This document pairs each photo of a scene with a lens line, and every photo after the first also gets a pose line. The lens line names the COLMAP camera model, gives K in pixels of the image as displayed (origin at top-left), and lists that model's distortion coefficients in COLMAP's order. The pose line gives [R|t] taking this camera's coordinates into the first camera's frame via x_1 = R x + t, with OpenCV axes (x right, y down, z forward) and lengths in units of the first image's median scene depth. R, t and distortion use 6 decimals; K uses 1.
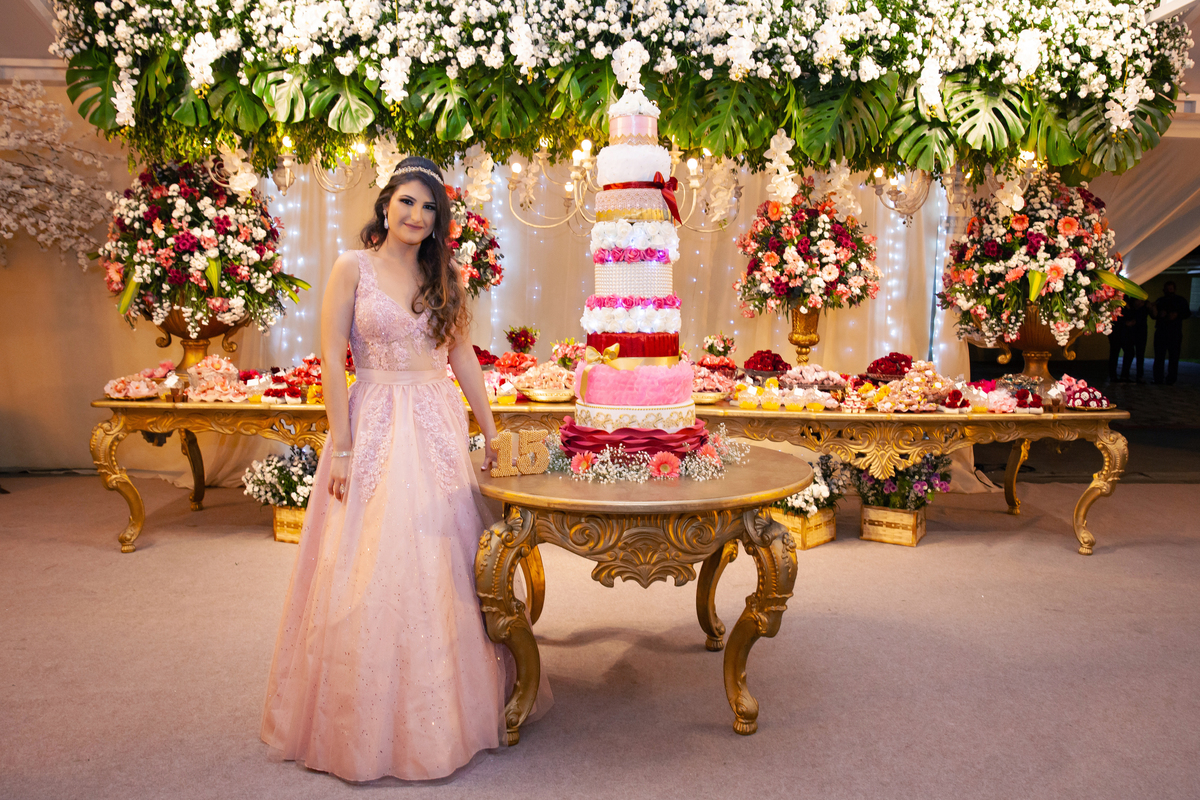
lens RADIAL K [[871.4, 0, 620.3], [0, 871.4, 404.3], [0, 0, 1]] dist [-0.114367, 0.083276]
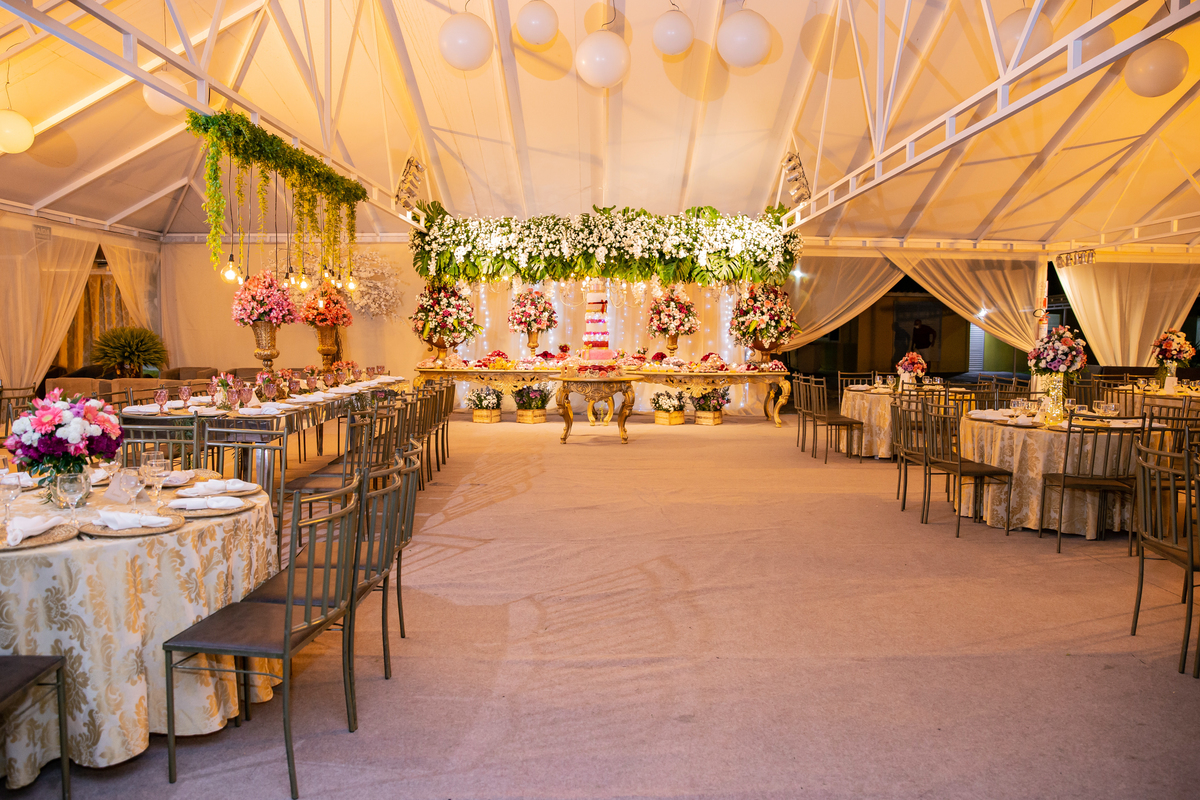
lens RADIAL K [[834.8, 0, 600.0], [0, 834.8, 400.0], [0, 0, 1]] dist [-0.097739, 0.001730]
pose [[0.998383, -0.003448, -0.056748, 0.149173], [0.001075, 0.999126, -0.041790, 0.204852], [0.056843, 0.041662, 0.997514, -1.646491]]
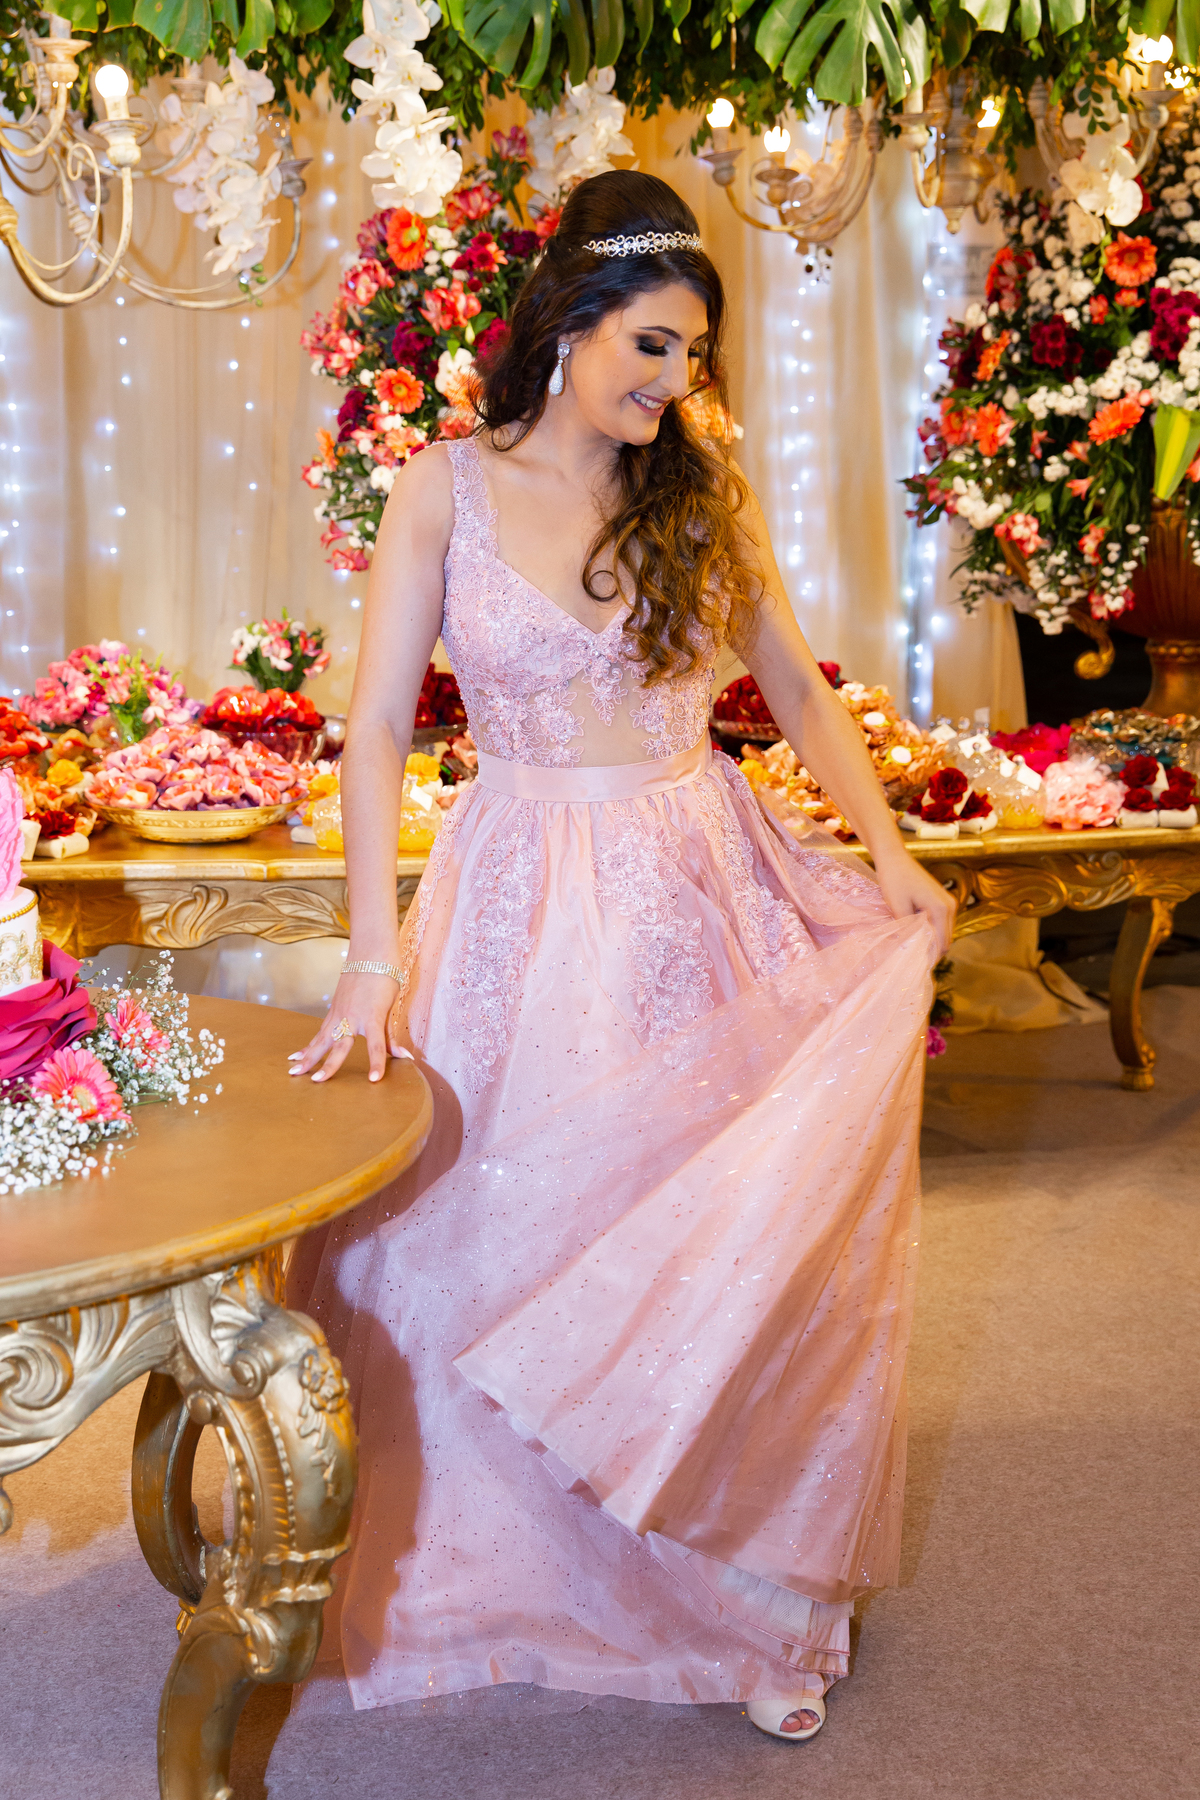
lens RADIAL K [[2250.9, 0, 594.9], [0, 2250.9, 967.3], [0, 0, 1]] dist [0.016511, 0.116033]
pose [[0.983846, -0.057114, 0.169664, 0.091821], [0.040813, 0.994343, 0.098060, -0.031572], [-0.174305, -0.089551, 0.980611, 0.128433]]
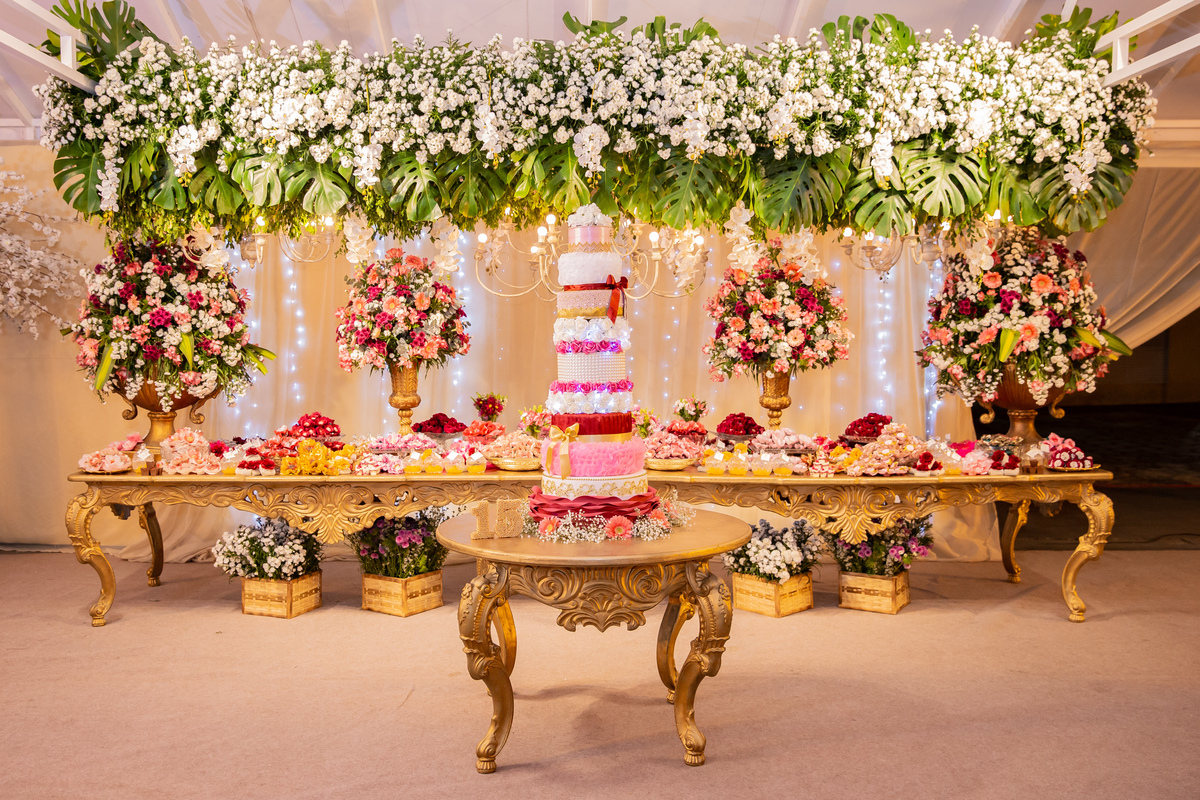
lens RADIAL K [[1121.2, 0, 562.0], [0, 1121.2, 395.7], [0, 0, 1]] dist [-0.057199, 0.090935]
pose [[0.999137, -0.015620, -0.038494, 0.021013], [0.013271, 0.998078, -0.060527, -0.009705], [0.039366, 0.059964, 0.997424, -0.301602]]
